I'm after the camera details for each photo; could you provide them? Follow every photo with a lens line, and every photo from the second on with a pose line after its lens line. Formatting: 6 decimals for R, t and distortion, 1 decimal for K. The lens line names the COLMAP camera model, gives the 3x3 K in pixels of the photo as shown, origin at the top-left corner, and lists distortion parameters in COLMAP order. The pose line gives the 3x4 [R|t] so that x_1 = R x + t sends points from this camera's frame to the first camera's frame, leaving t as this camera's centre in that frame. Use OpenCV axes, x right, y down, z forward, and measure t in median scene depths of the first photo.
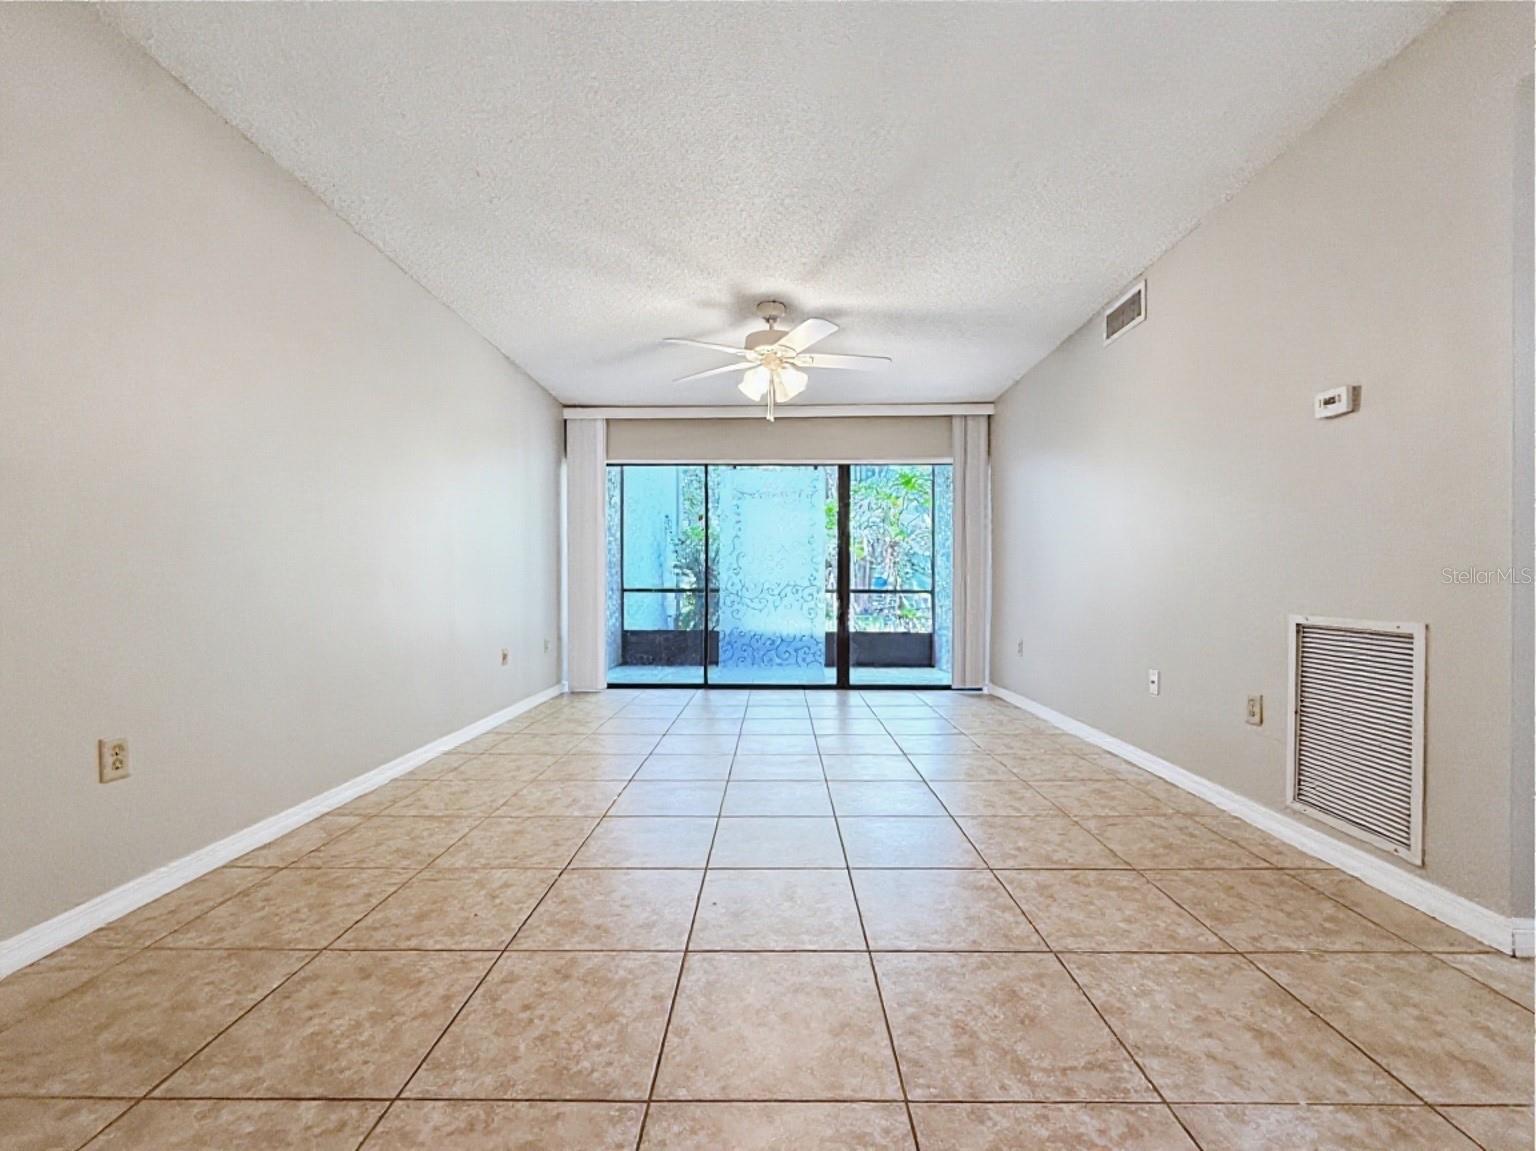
lens RADIAL K [[614.6, 0, 765.3], [0, 614.6, 573.3], [0, 0, 1]] dist [-0.001005, -0.000067]
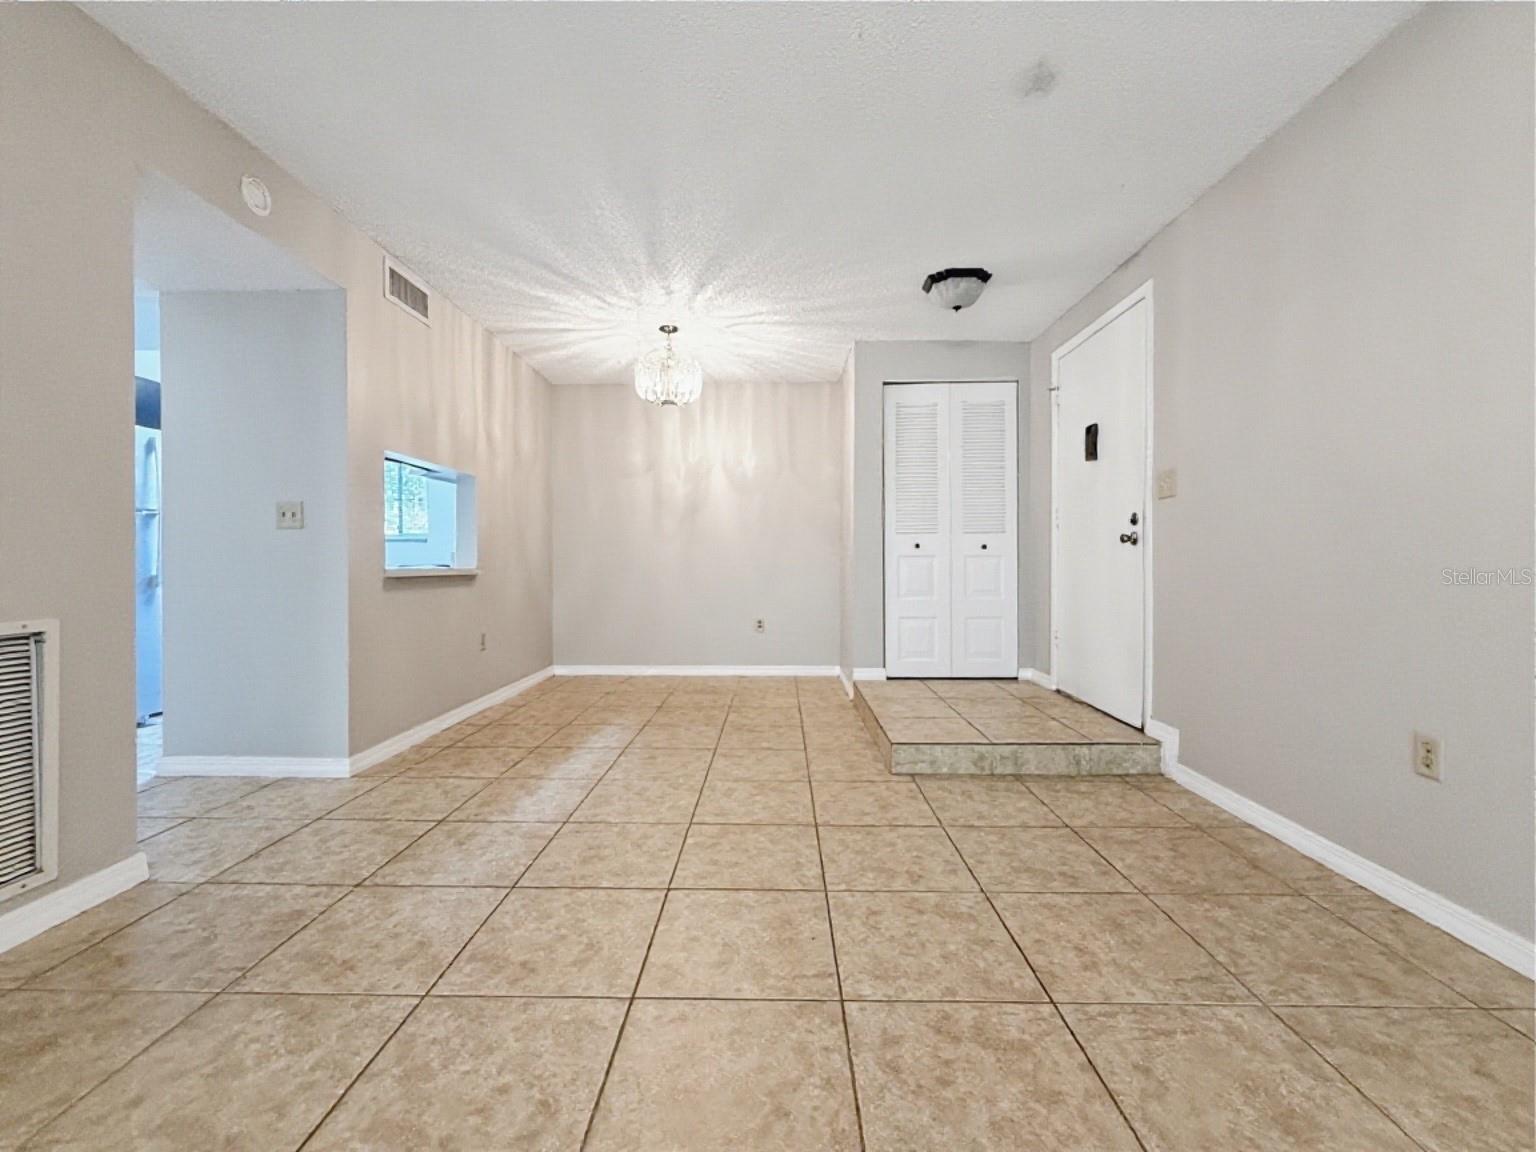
lens RADIAL K [[600.6, 0, 767.6], [0, 600.6, 561.3], [0, 0, 1]] dist [-0.001623, -0.000212]
pose [[-1.000000, 0.000272, -0.000202, -0.017024], [0.000275, 0.999892, -0.014706, 0.008965], [0.000198, -0.014706, -0.999892, 1.967753]]
